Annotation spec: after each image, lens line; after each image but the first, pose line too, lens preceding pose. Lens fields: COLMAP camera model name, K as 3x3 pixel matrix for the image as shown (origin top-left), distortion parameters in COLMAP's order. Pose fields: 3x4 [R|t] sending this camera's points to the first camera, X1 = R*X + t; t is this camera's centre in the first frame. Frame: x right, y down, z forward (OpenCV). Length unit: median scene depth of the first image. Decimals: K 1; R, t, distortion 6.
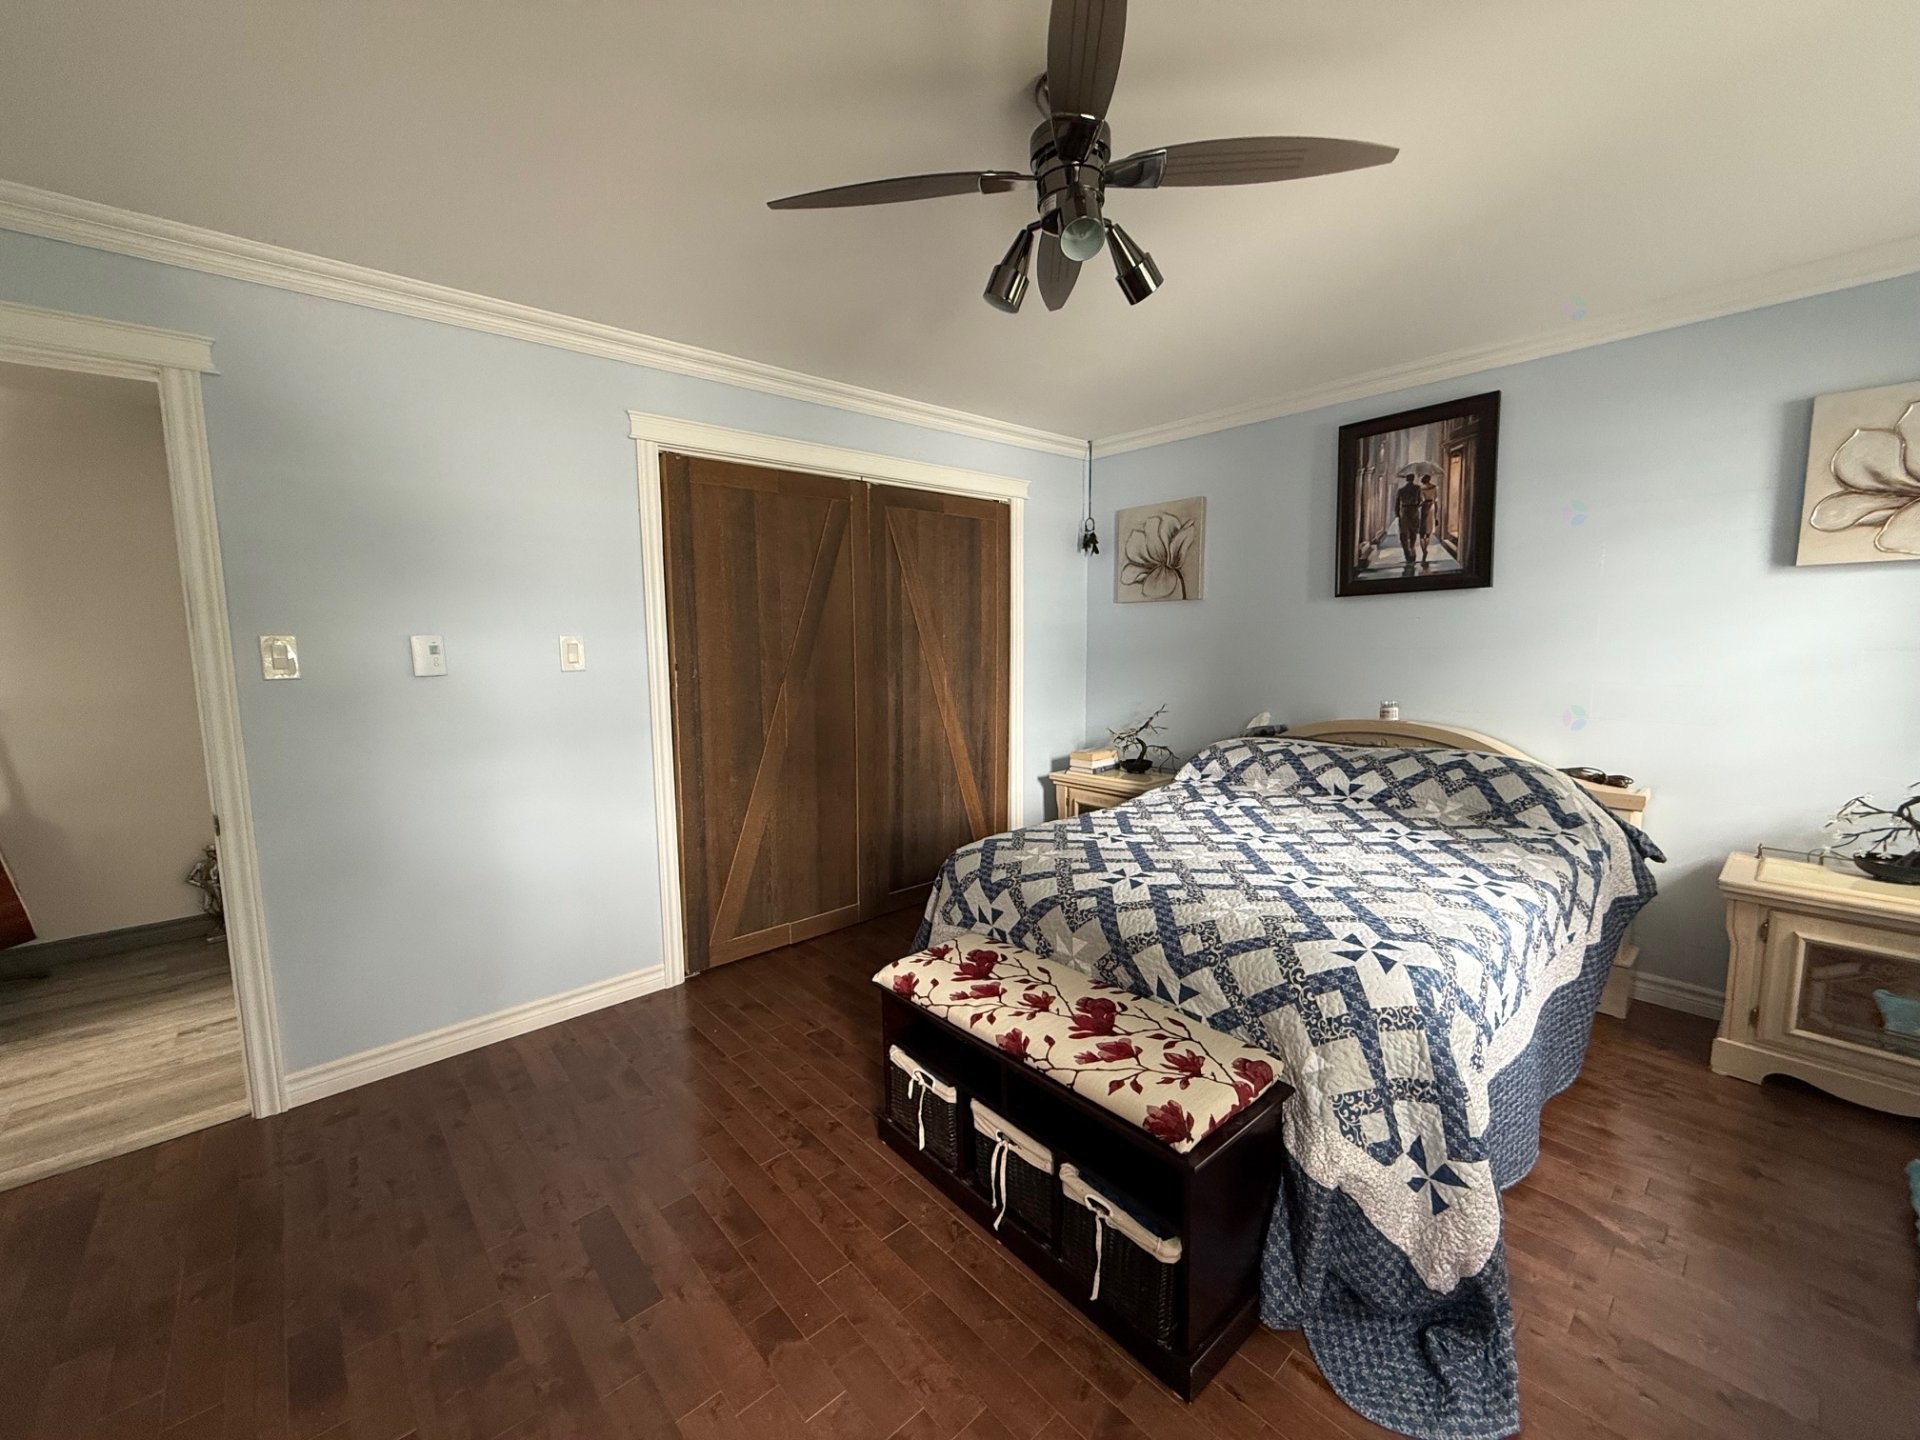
lens RADIAL K [[762.3, 0, 952.8], [0, 762.3, 721.9], [0, 0, 1]] dist [-0.001392, 0.000456]
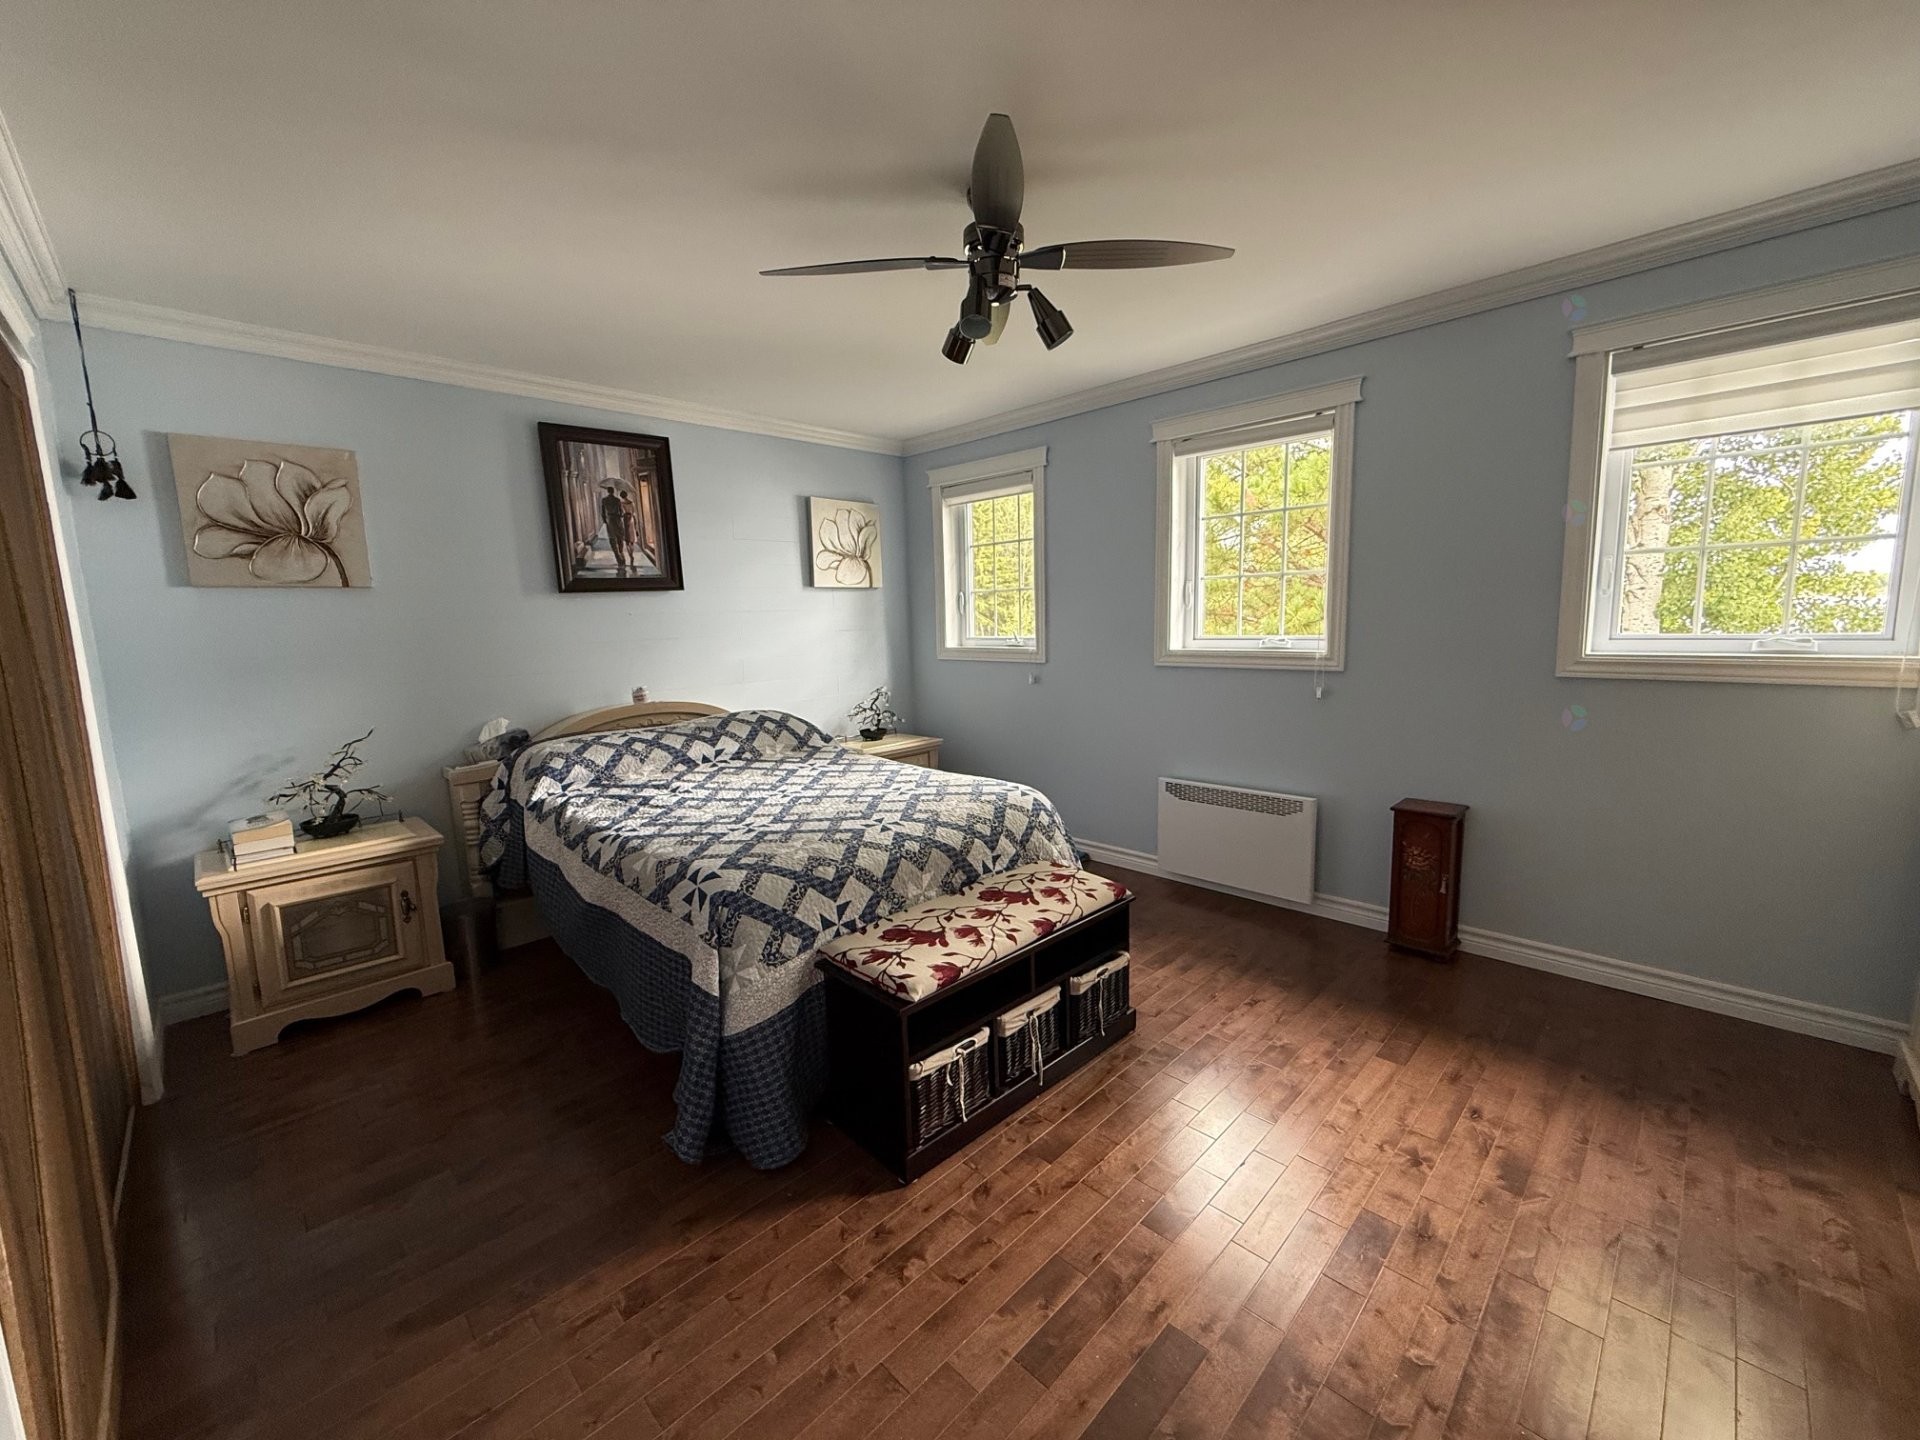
lens RADIAL K [[762.3, 0, 952.8], [0, 762.3, 721.9], [0, 0, 1]] dist [-0.001392, 0.000456]
pose [[-0.052845, -0.121330, 0.991205, -0.677708], [0.144066, 0.981281, 0.127796, -0.061560], [-0.988156, 0.149552, -0.034376, 0.674245]]
